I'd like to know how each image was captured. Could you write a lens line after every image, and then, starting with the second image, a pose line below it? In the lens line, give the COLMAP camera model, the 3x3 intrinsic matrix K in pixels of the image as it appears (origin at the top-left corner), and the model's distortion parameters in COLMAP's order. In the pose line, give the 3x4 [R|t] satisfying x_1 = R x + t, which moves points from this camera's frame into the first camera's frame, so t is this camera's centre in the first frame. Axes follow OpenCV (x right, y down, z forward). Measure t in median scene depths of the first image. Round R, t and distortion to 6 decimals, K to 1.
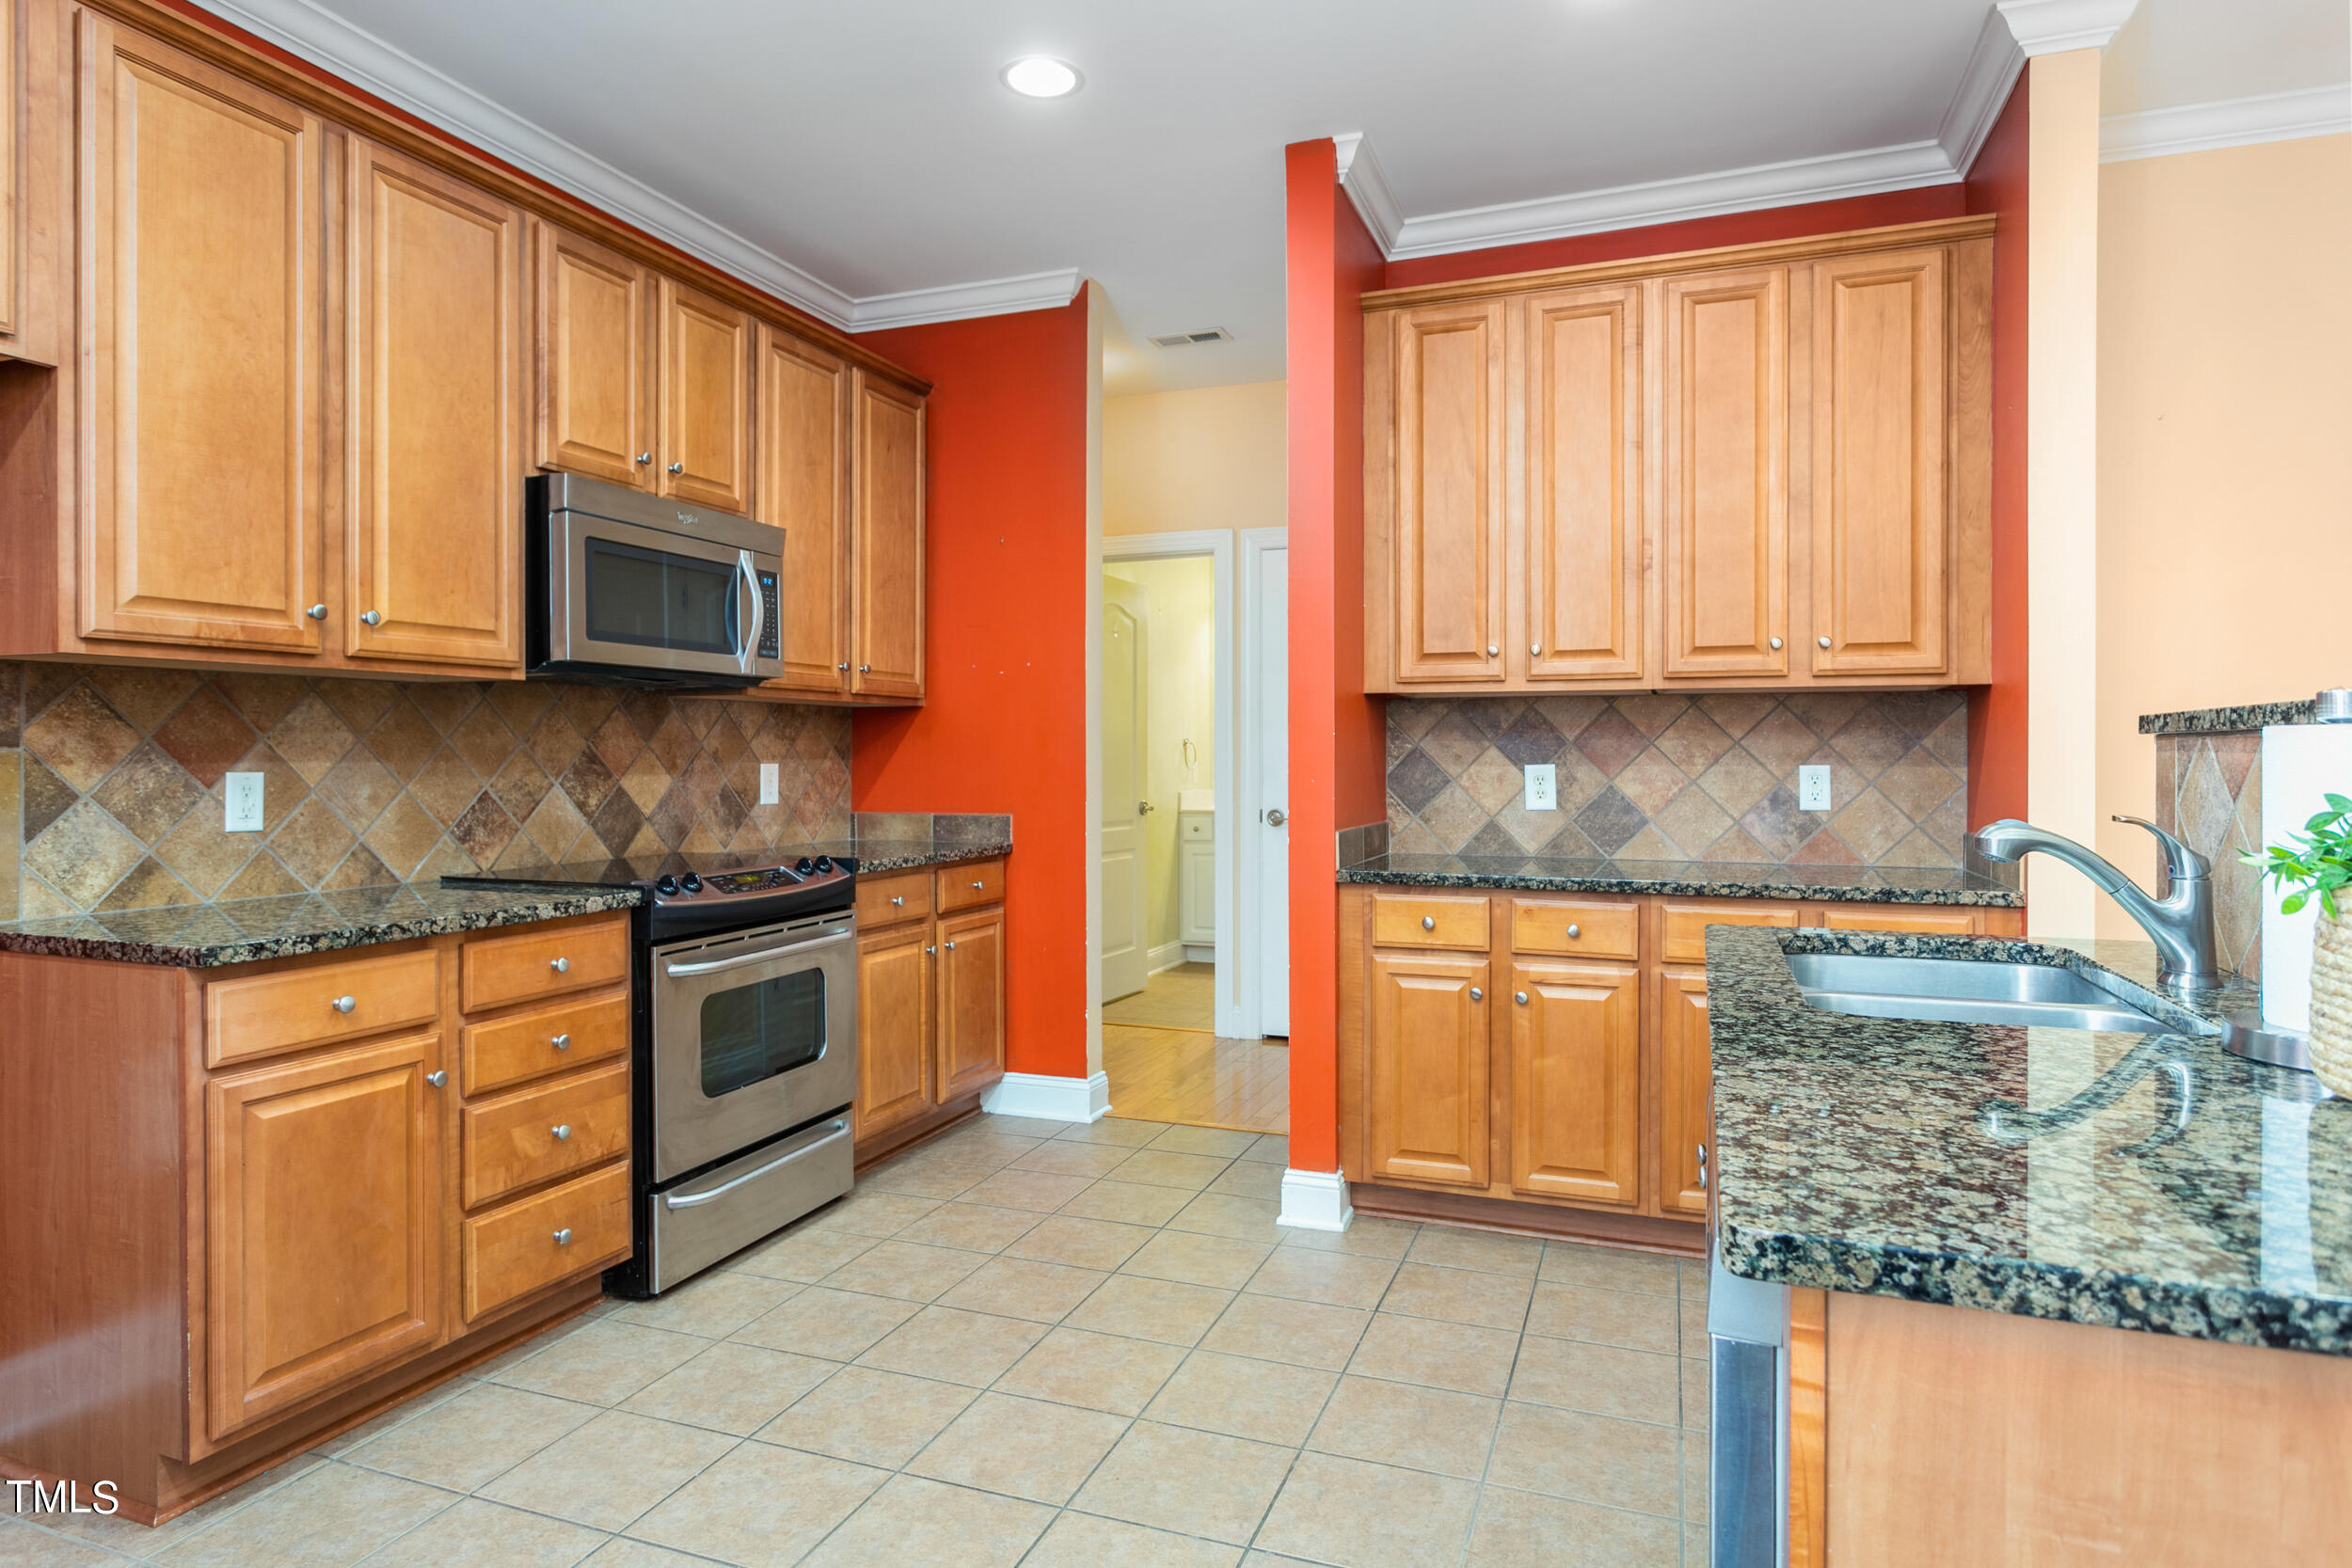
lens RADIAL K [[1349.7, 0, 1193.7], [0, 1349.7, 770.4], [0, 0, 1]] dist [-0.005473, -0.001572]
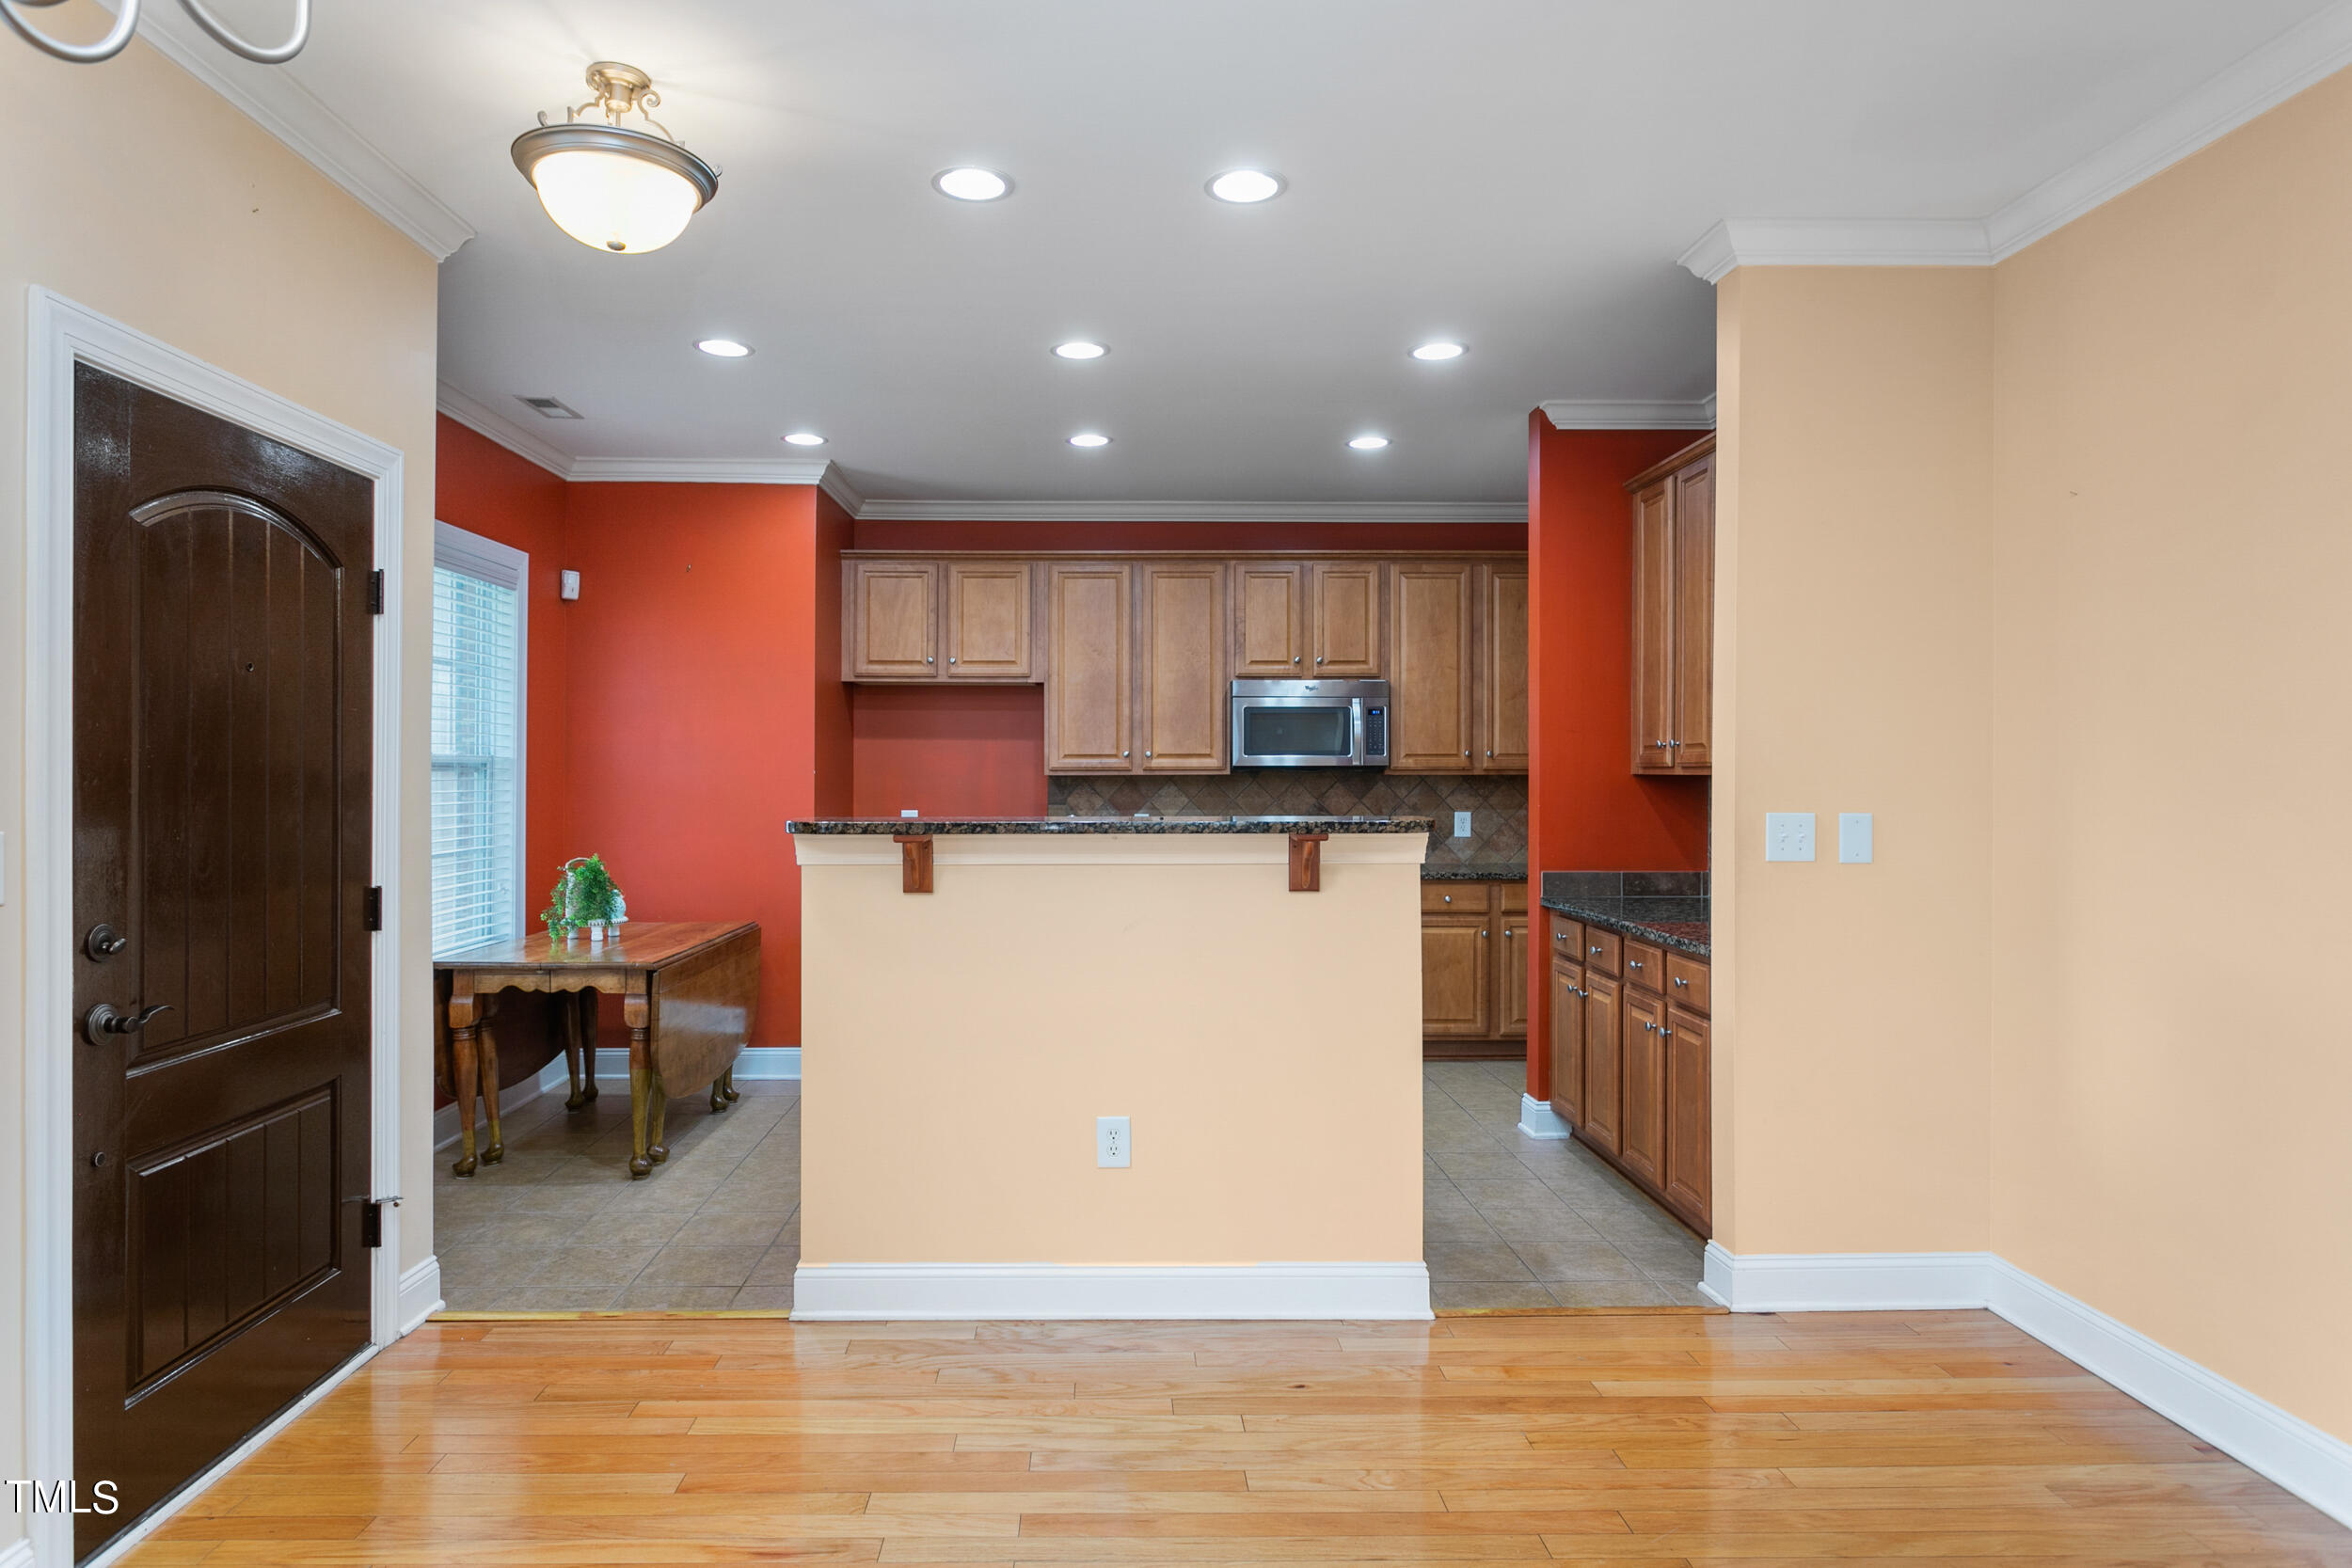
lens RADIAL K [[1349.7, 0, 1120.1], [0, 1349.7, 770.3], [0, 0, 1]] dist [-0.005473, -0.001572]
pose [[0.357384, -0.003007, -0.933953, 1.564699], [-0.008705, 0.999941, -0.006551, -0.060394], [0.933917, 0.010471, 0.357337, 0.049077]]
